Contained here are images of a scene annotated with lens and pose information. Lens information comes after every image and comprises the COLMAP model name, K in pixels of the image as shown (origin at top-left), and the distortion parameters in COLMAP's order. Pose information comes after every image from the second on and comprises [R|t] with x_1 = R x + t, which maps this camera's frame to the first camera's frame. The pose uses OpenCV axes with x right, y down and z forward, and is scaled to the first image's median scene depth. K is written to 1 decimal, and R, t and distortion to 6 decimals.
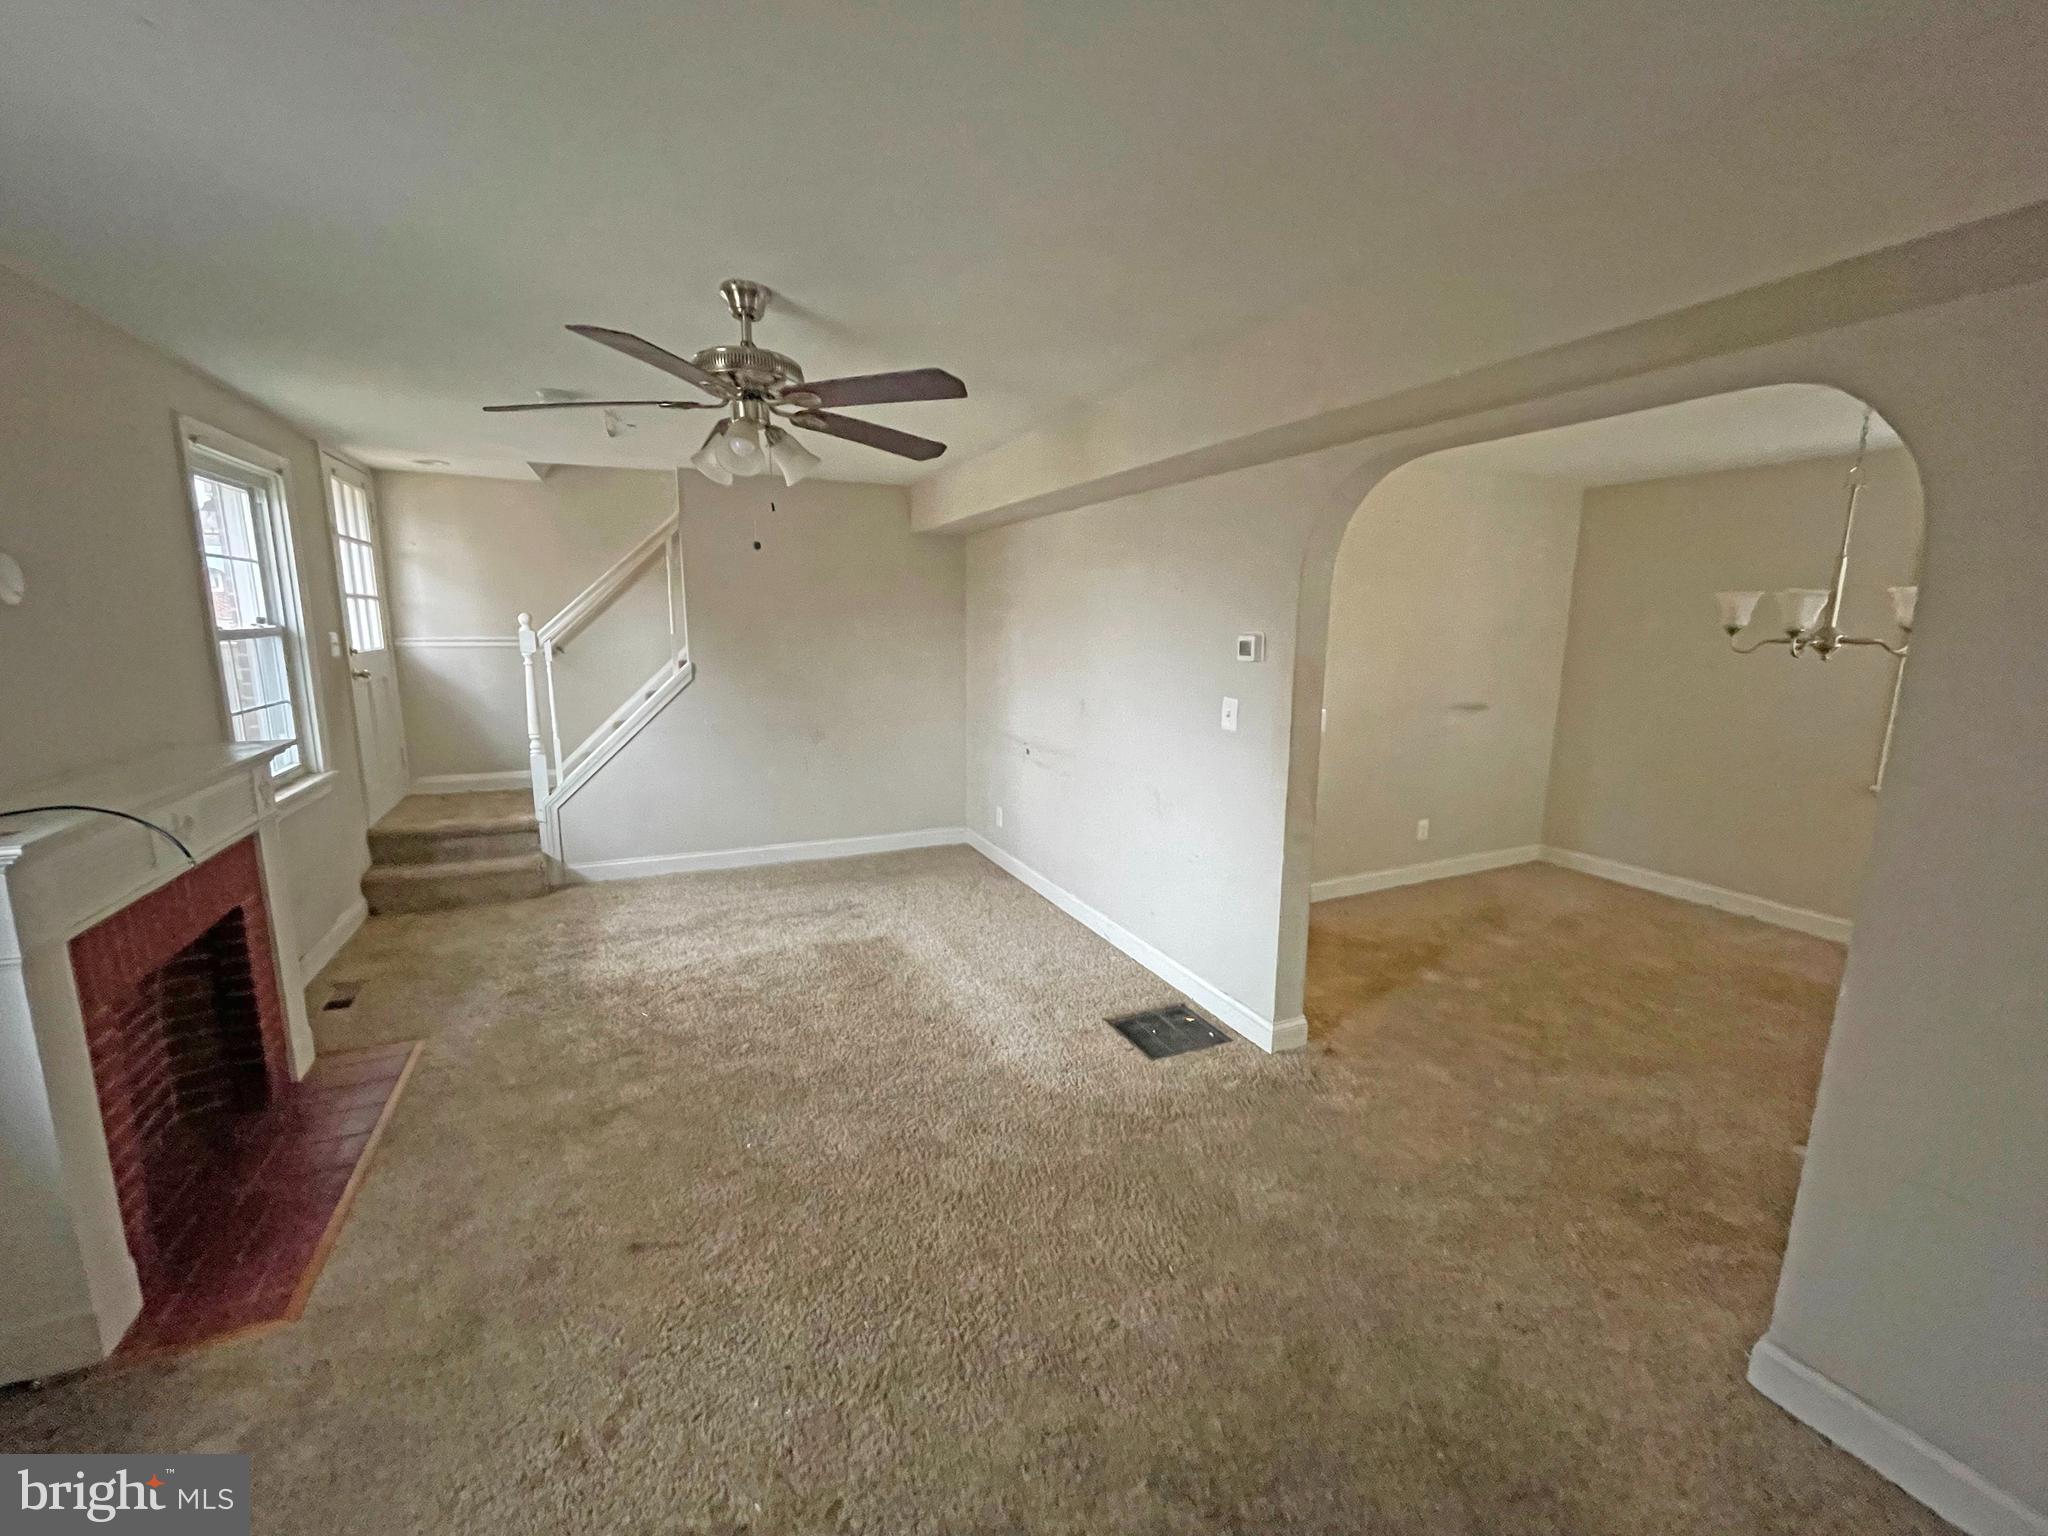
lens RADIAL K [[827.9, 0, 1017.6], [0, 827.9, 763.0], [0, 0, 1]] dist [0.000463, -0.000294]
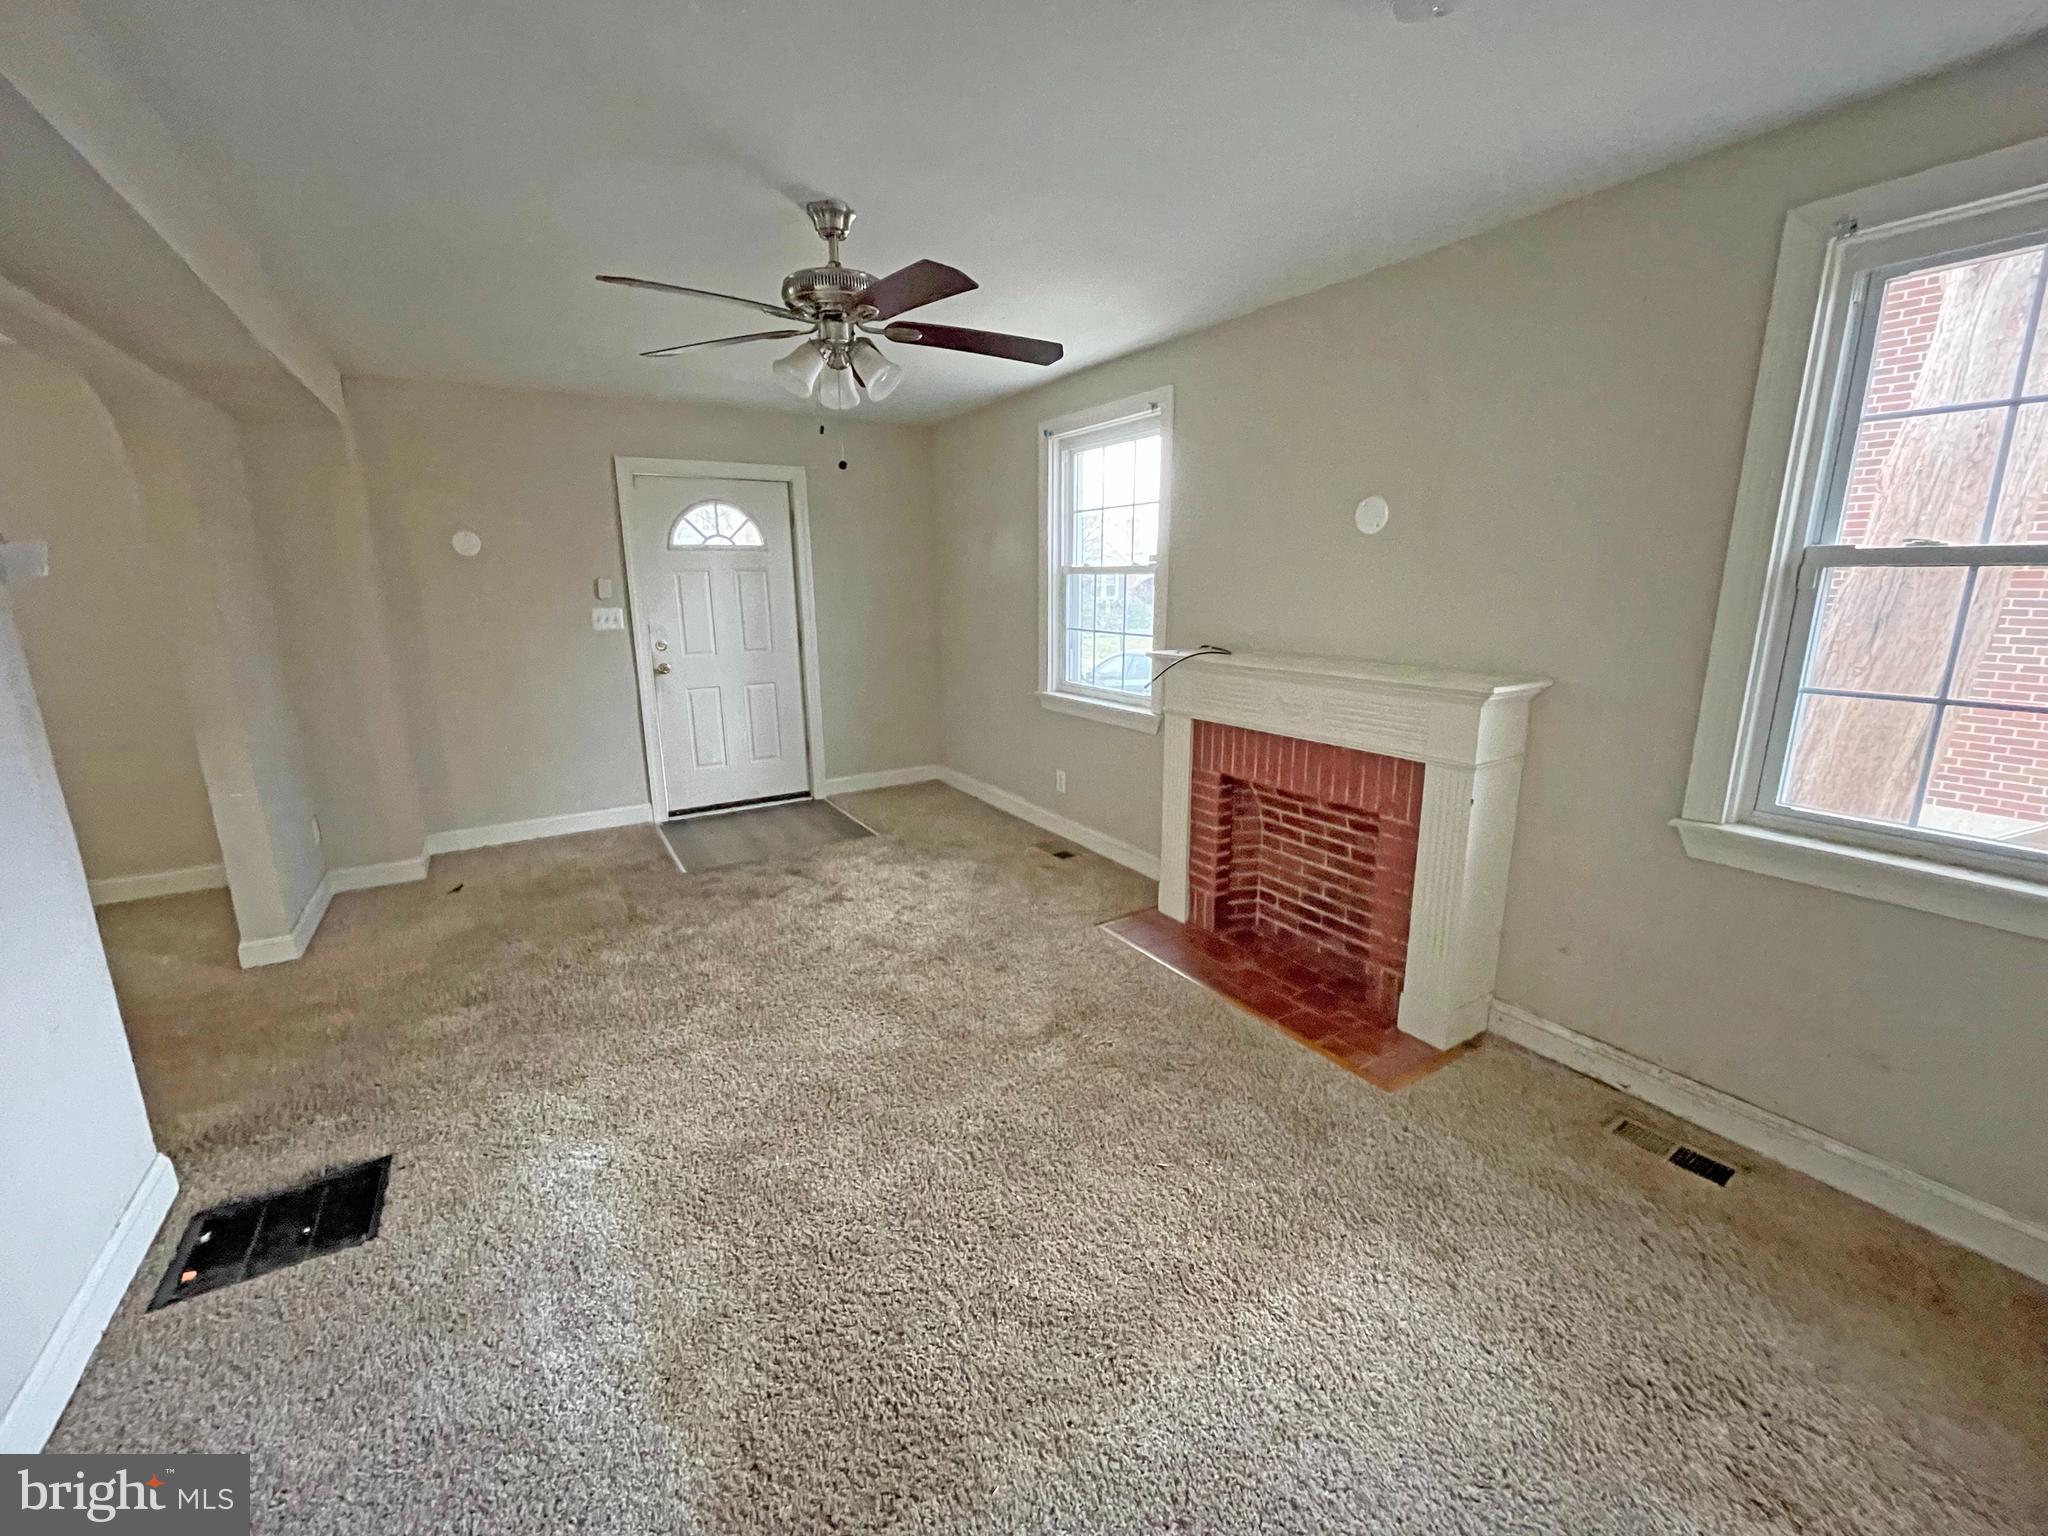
lens RADIAL K [[827.9, 0, 1017.6], [0, 827.9, 763.0], [0, 0, 1]] dist [0.000463, -0.000294]
pose [[-0.992839, 0.023122, -0.117205, -0.249475], [-0.023920, 0.922746, 0.384666, -0.201436], [0.117044, 0.384715, -0.915585, 1.322960]]
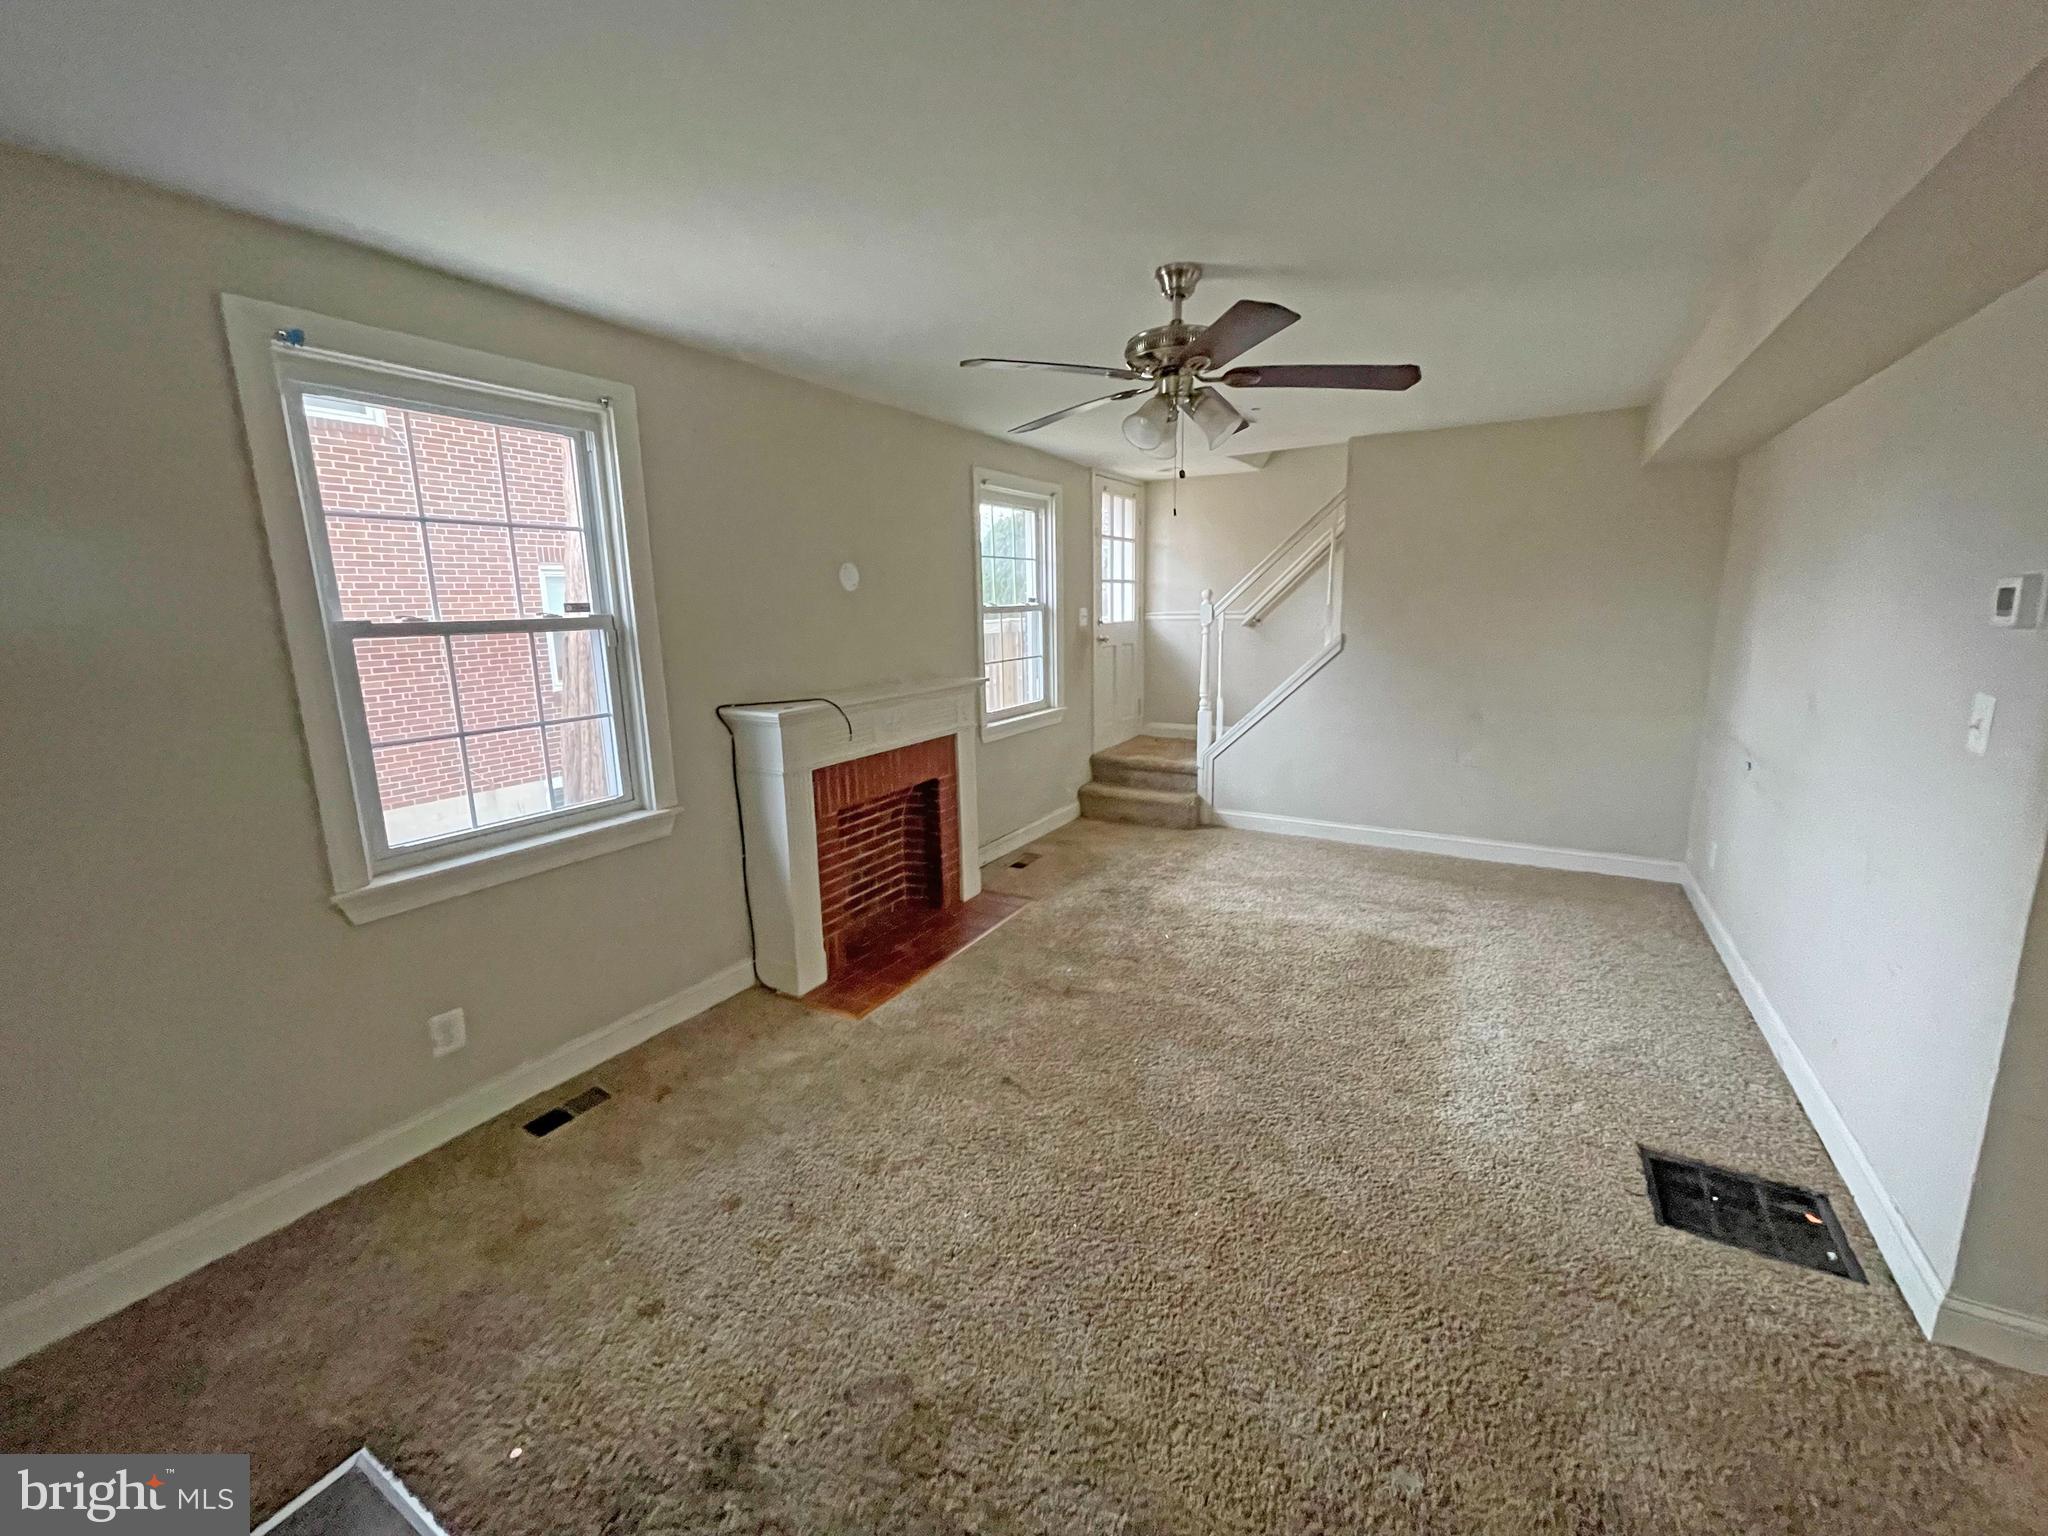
lens RADIAL K [[827.9, 0, 1017.6], [0, 827.9, 763.0], [0, 0, 1]] dist [0.000463, -0.000294]
pose [[0.569244, 0.134134, -0.811153, 0.300691], [-0.114883, 0.989900, 0.083071, -0.004793], [0.814103, 0.045901, 0.578904, 0.144197]]
